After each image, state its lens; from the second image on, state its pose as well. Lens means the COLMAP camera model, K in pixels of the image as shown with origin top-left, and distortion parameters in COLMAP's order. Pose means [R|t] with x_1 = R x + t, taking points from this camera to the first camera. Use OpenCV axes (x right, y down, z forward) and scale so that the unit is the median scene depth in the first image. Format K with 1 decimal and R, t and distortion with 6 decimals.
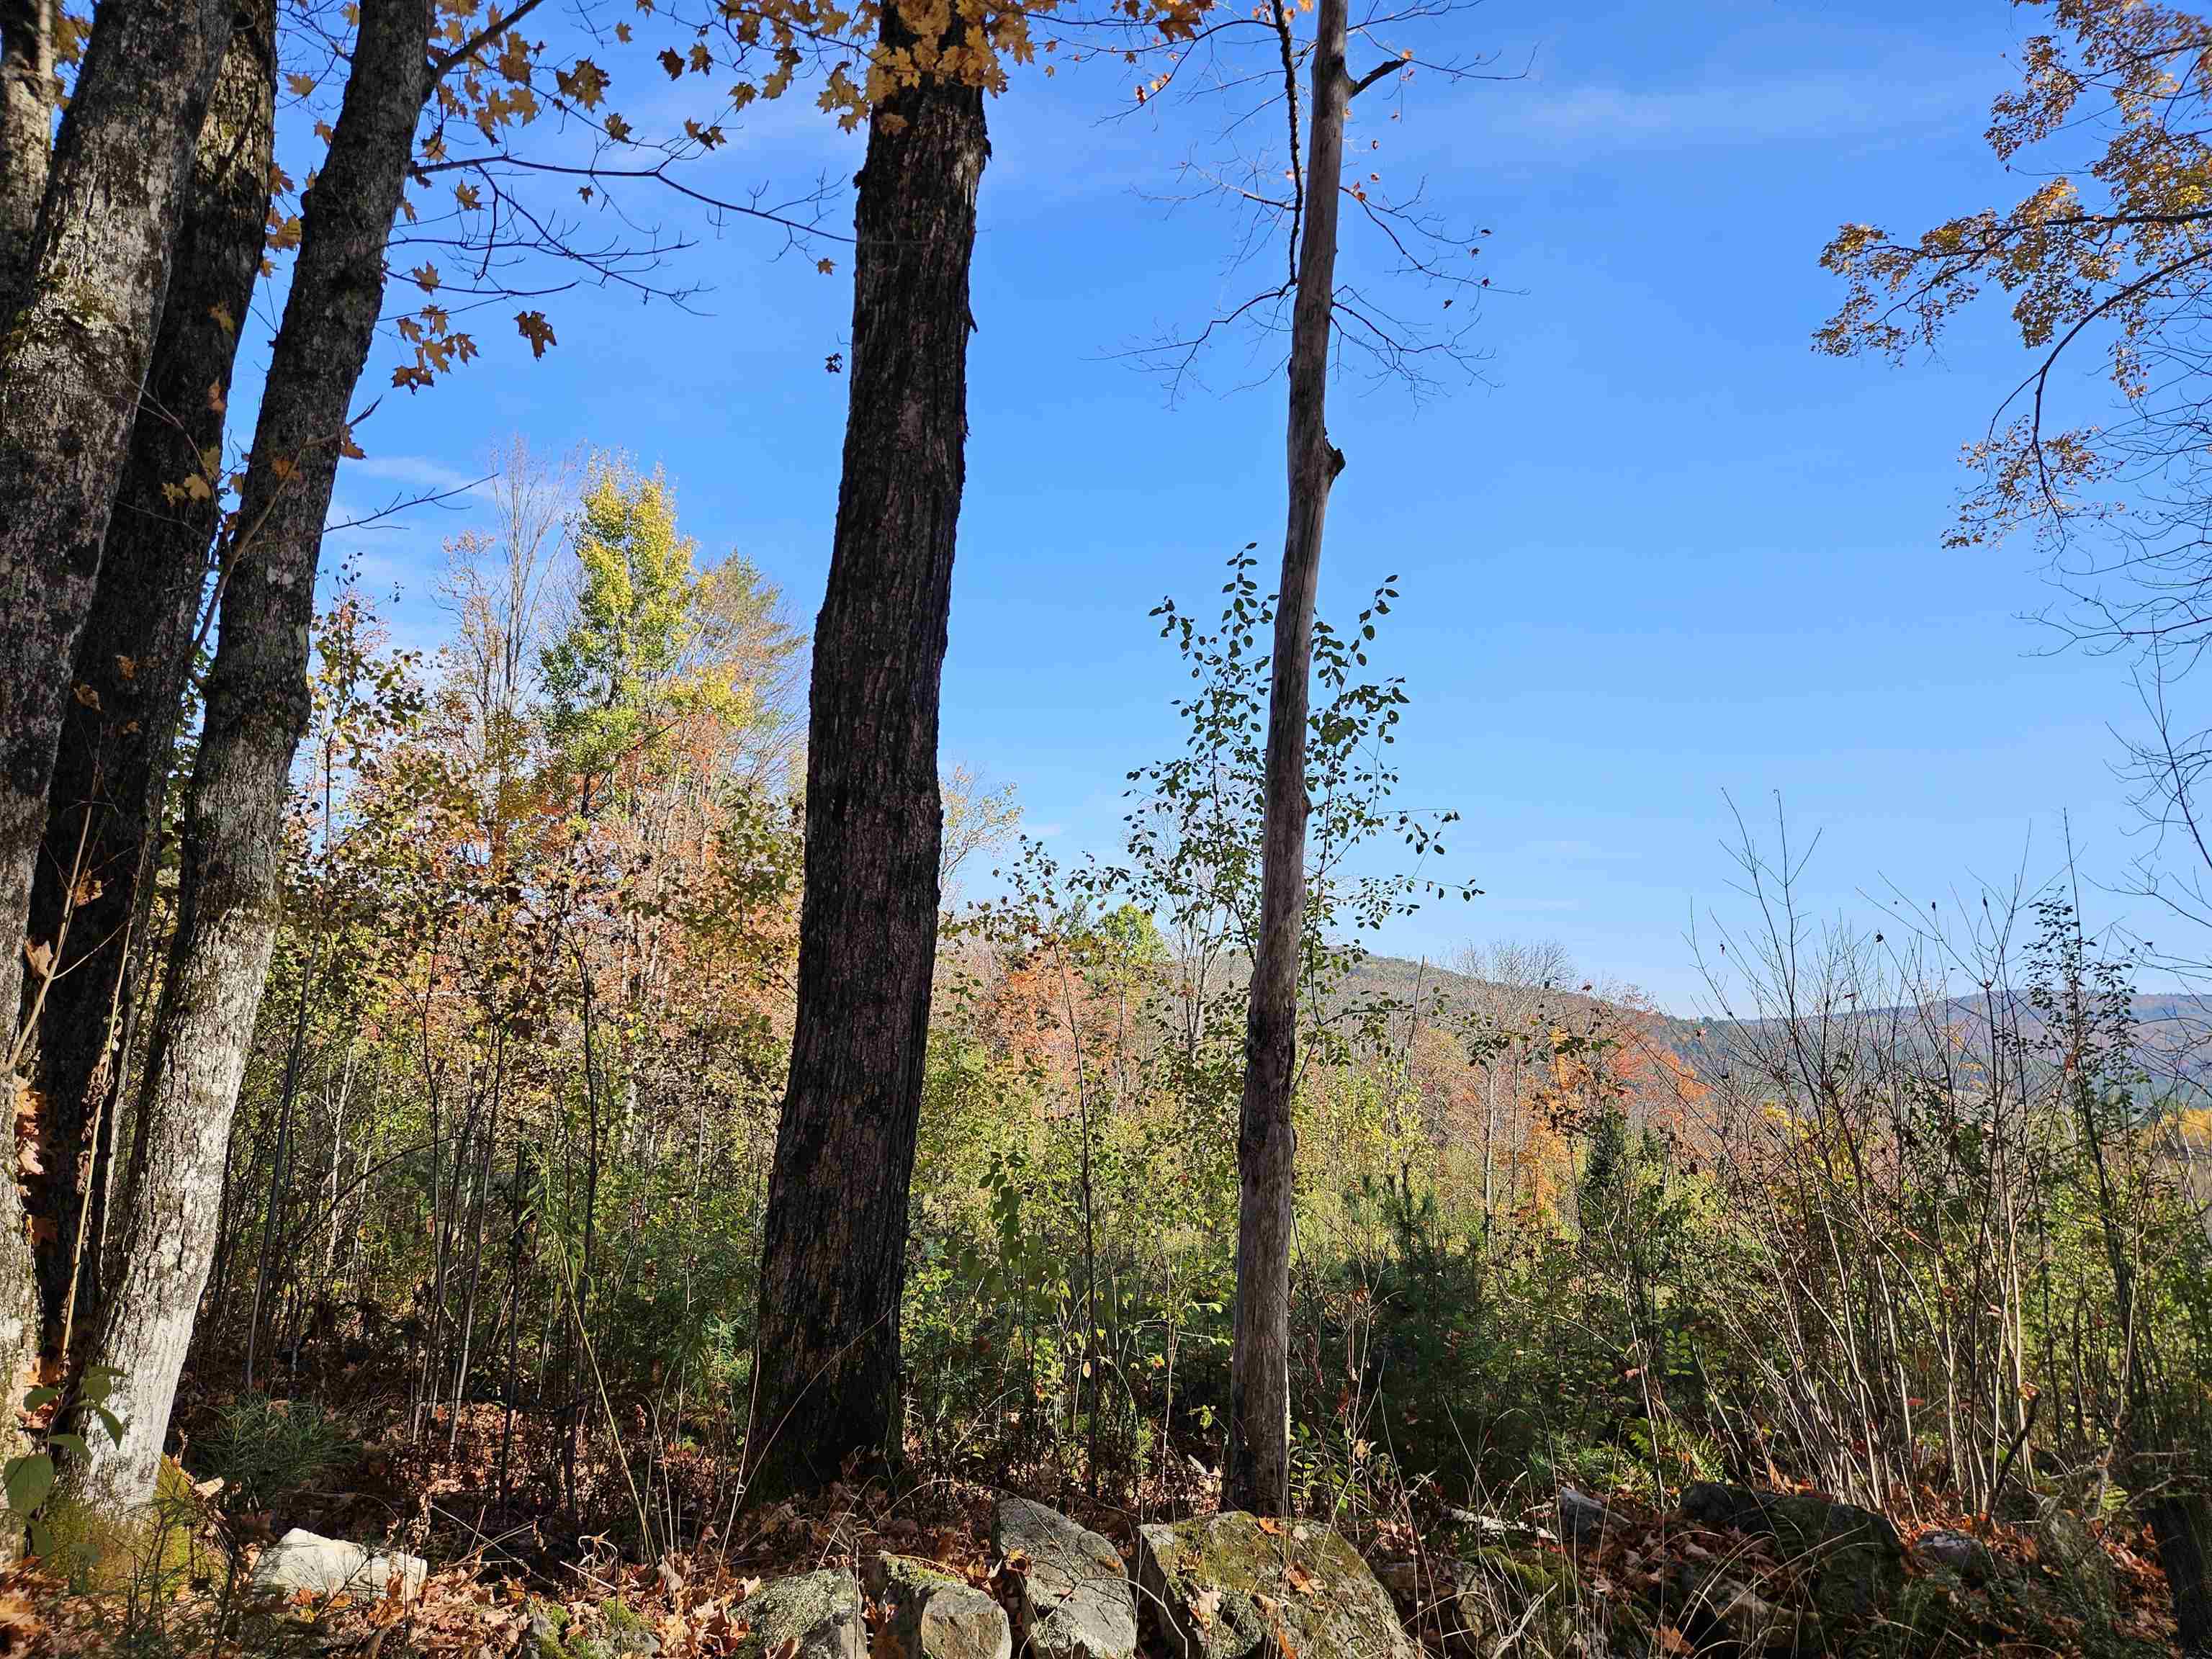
lens RADIAL K [[1525.2, 0, 1056.4], [0, 1525.2, 831.7], [0, 0, 1]] dist [0.071046, -0.055238]
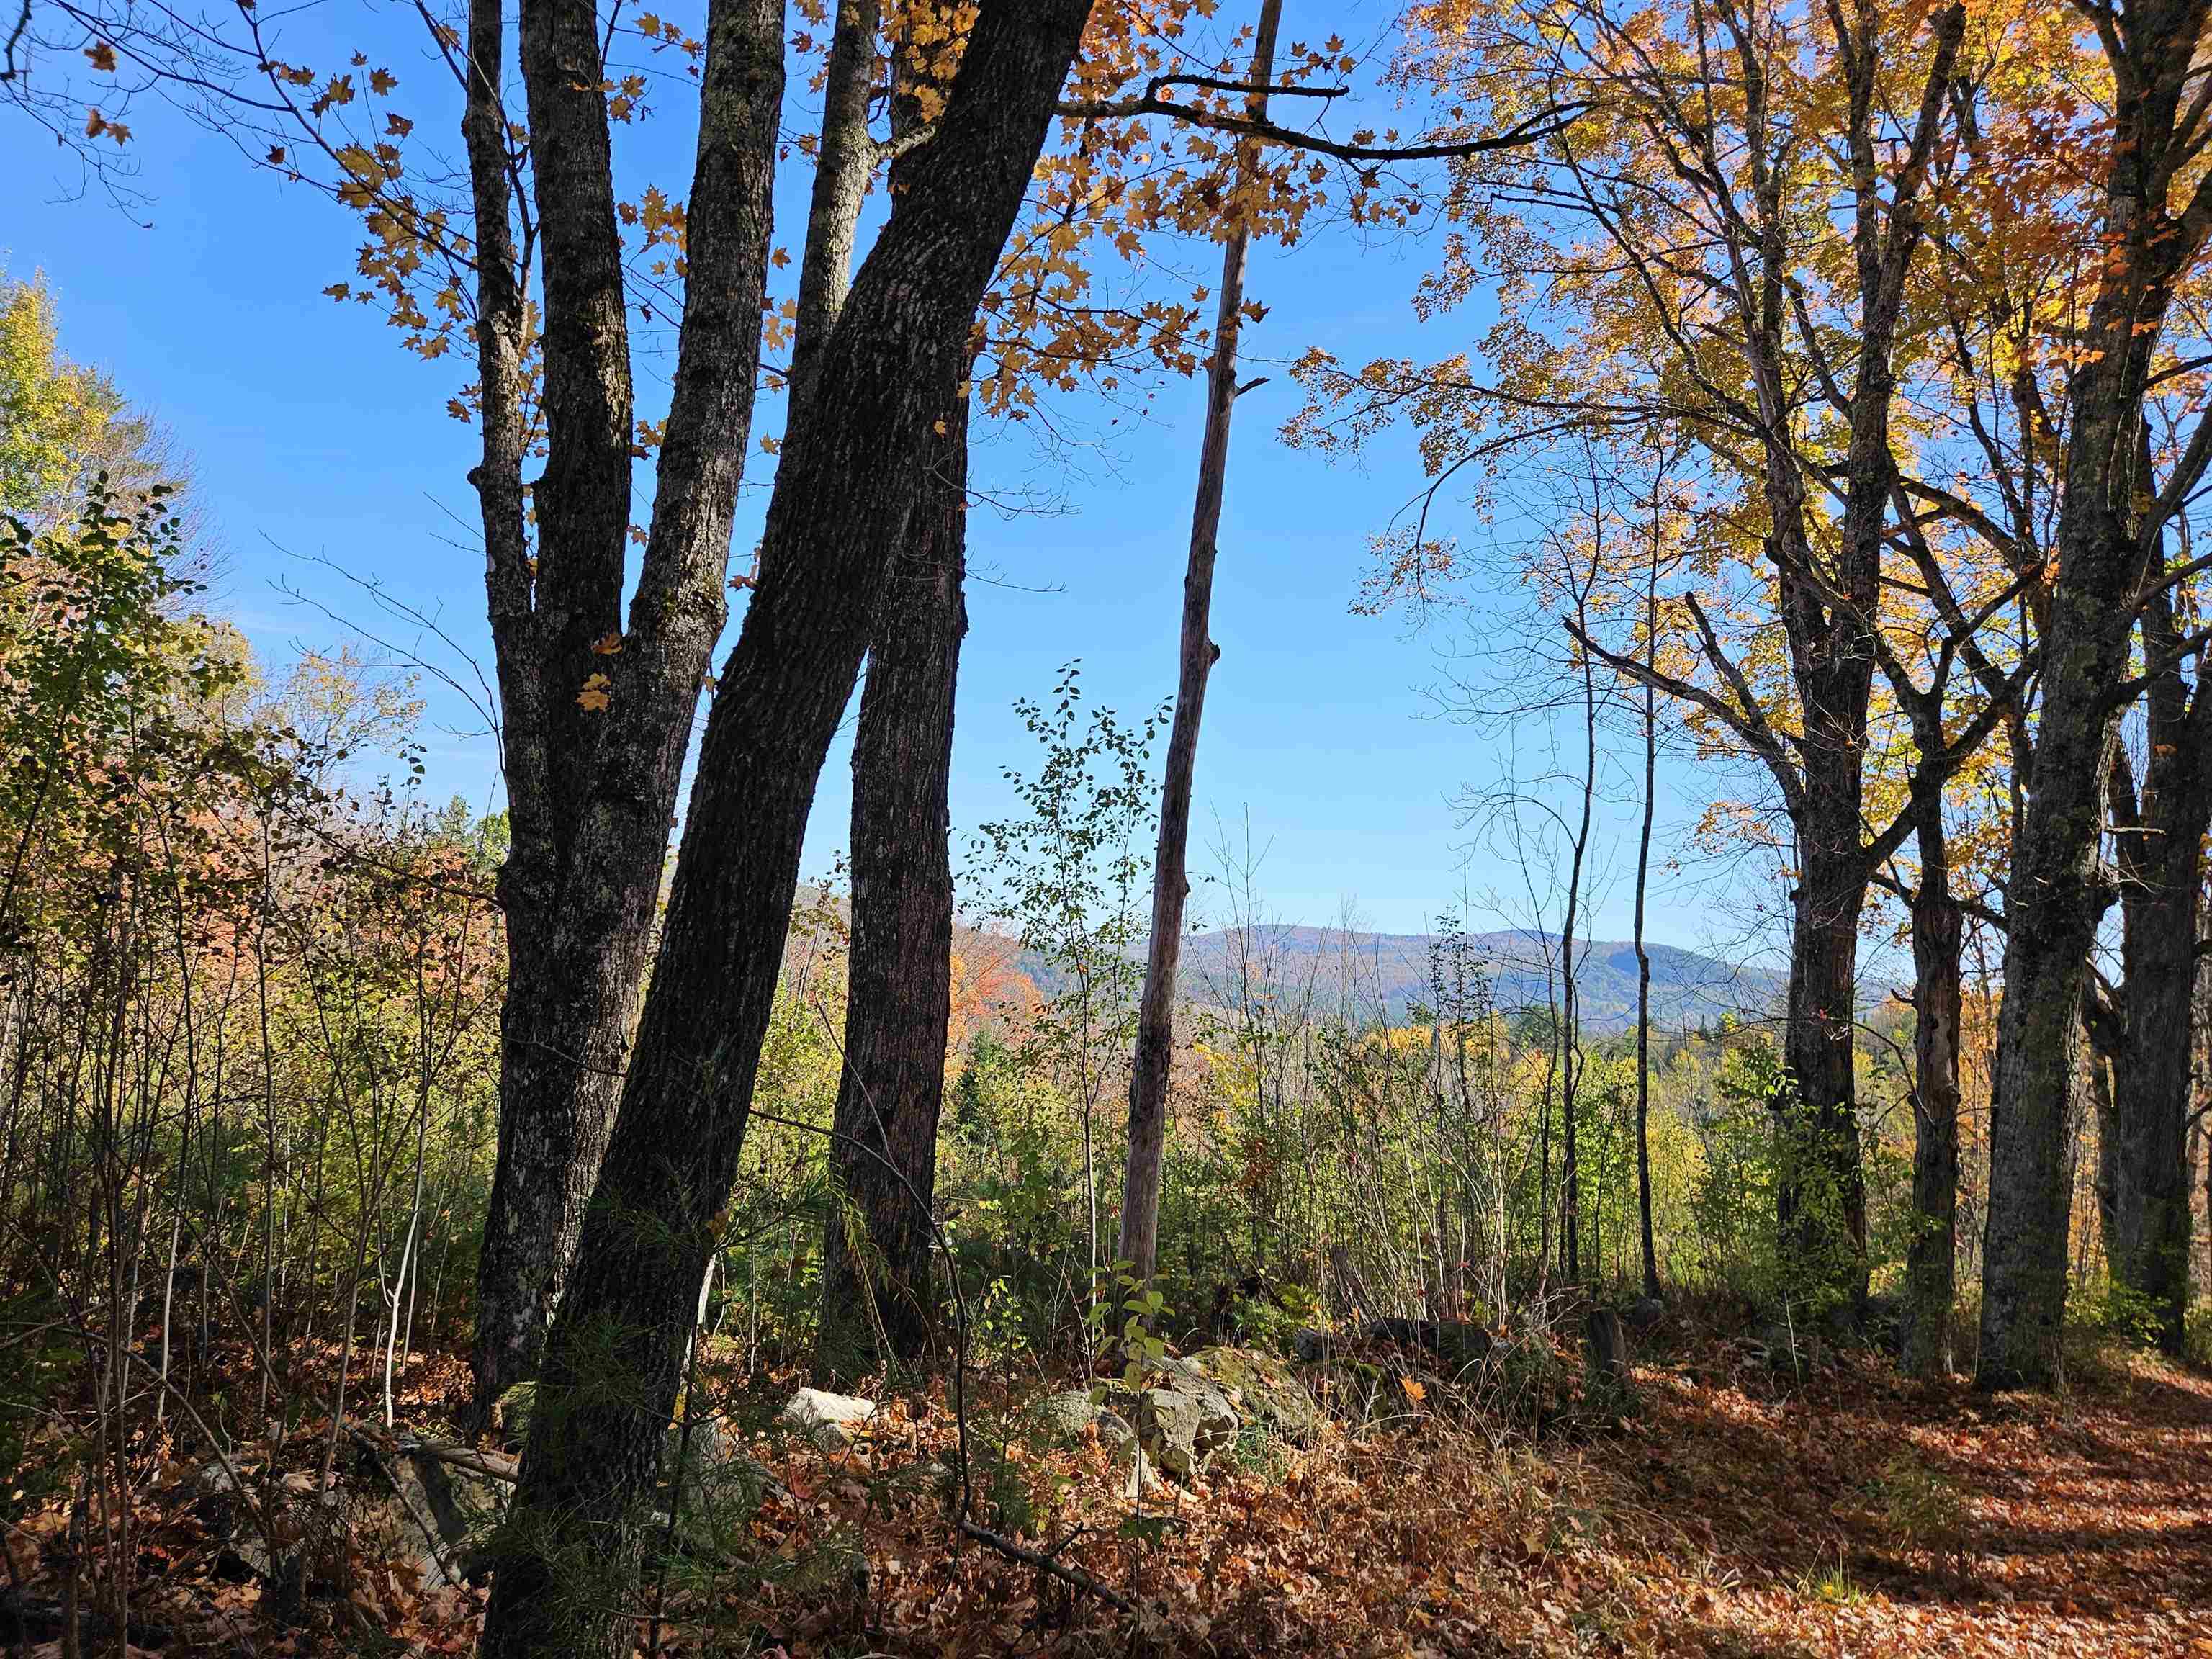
lens RADIAL K [[1526.2, 0, 1070.0], [0, 1526.2, 825.8], [0, 0, 1]] dist [0.085313, -0.074390]
pose [[0.911319, 0.069608, 0.405773, -0.155594], [-0.091744, 0.995156, 0.035332, -0.034352], [-0.401348, -0.069426, 0.913291, -0.086479]]
